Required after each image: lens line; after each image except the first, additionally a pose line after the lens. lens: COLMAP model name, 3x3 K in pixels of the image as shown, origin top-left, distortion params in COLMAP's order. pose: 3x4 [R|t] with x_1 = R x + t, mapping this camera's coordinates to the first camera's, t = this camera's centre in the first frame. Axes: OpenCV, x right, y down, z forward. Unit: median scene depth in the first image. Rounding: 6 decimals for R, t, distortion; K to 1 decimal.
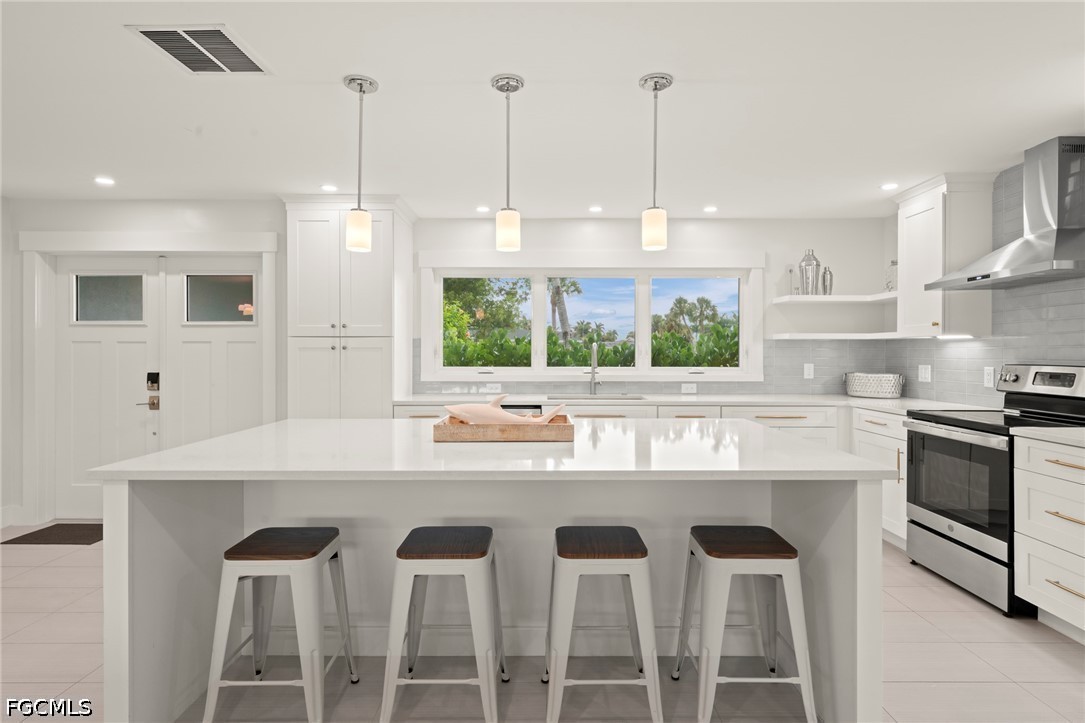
lens RADIAL K [[598.9, 0, 537.4], [0, 598.9, 354.6], [0, 0, 1]] dist [0.013824, 0.000268]
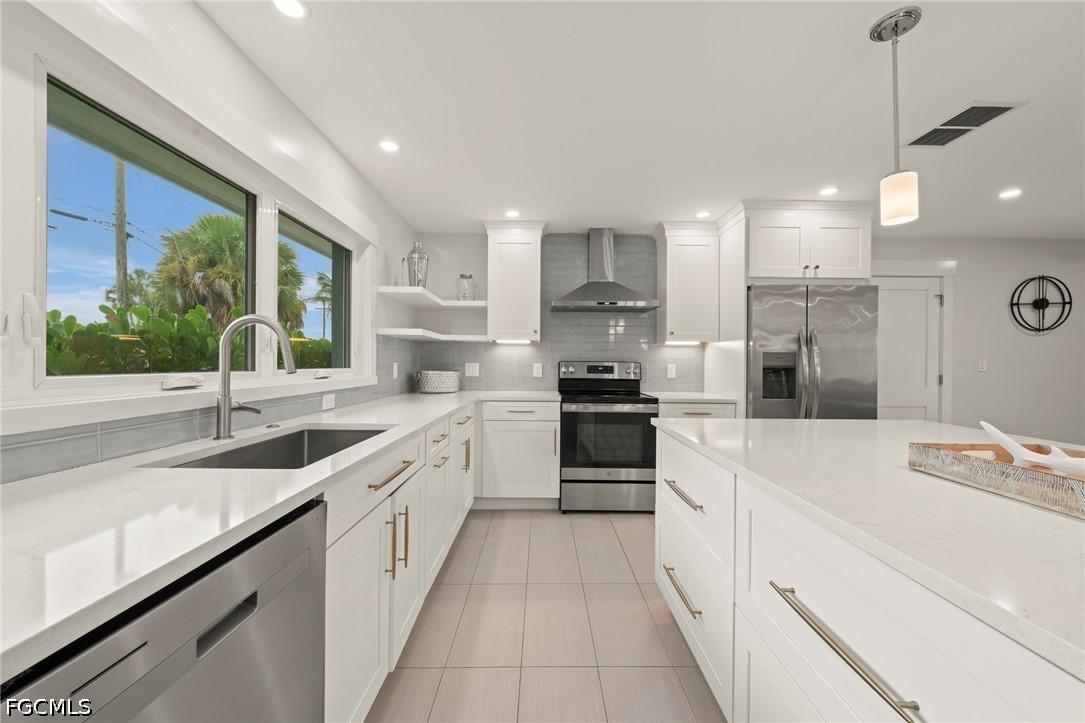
lens RADIAL K [[418.9, 0, 540.0], [0, 418.9, 363.6], [0, 0, 1]] dist [0.003674, 0.000031]
pose [[0.007805, -0.006214, 0.999950, -0.226676], [-0.005466, 0.999965, 0.006257, 0.012200], [-0.999955, -0.005515, 0.007770, 0.824261]]
